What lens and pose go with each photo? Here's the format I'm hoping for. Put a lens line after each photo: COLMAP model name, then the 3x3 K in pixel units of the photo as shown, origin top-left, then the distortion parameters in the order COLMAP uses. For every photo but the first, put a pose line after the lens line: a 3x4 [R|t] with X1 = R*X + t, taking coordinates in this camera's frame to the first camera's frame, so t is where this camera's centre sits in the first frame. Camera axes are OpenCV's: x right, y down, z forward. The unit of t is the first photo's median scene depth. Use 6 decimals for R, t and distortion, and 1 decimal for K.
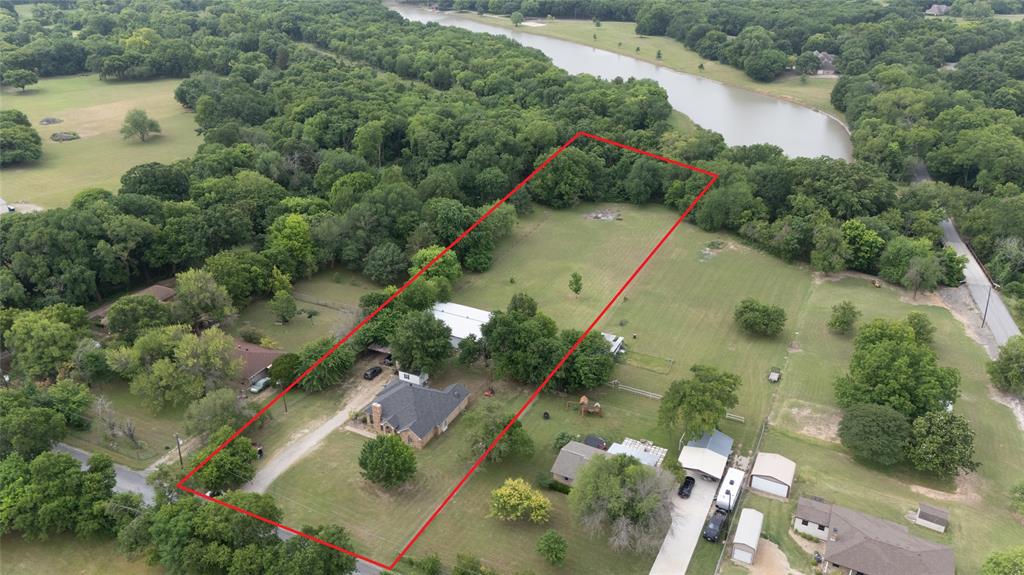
lens RADIAL K [[747.6, 0, 512.0], [0, 747.6, 287.5], [0, 0, 1]] dist [0.068963, -0.064431]
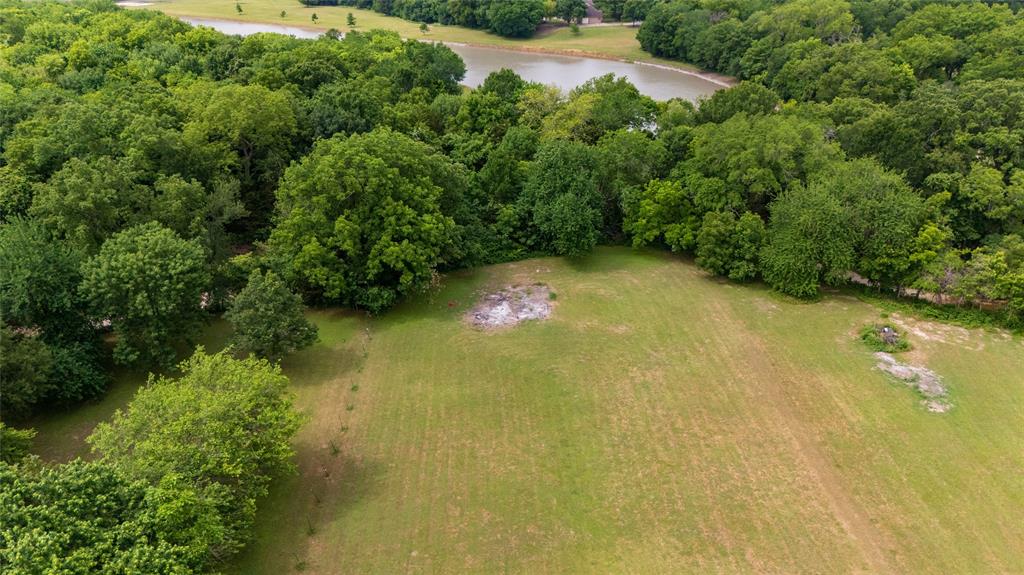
lens RADIAL K [[747.6, 0, 512.0], [0, 747.6, 287.5], [0, 0, 1]] dist [0.068963, -0.064431]
pose [[0.883814, -0.203381, 0.421317, -0.026388], [0.213584, 0.976644, 0.023407, -0.113180], [-0.416238, 0.069299, 0.906611, 0.674836]]
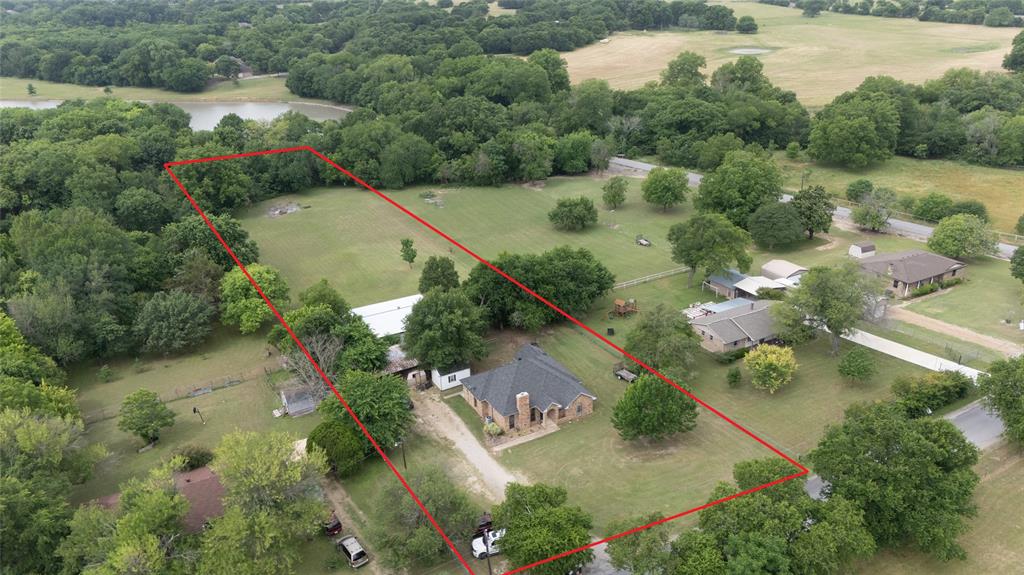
lens RADIAL K [[747.6, 0, 512.0], [0, 747.6, 287.5], [0, 0, 1]] dist [0.068963, -0.064431]
pose [[0.569639, -0.342173, 0.747281, -0.386875], [0.393072, 0.911915, 0.117924, -0.016593], [-0.721807, 0.226561, 0.653961, 0.285865]]
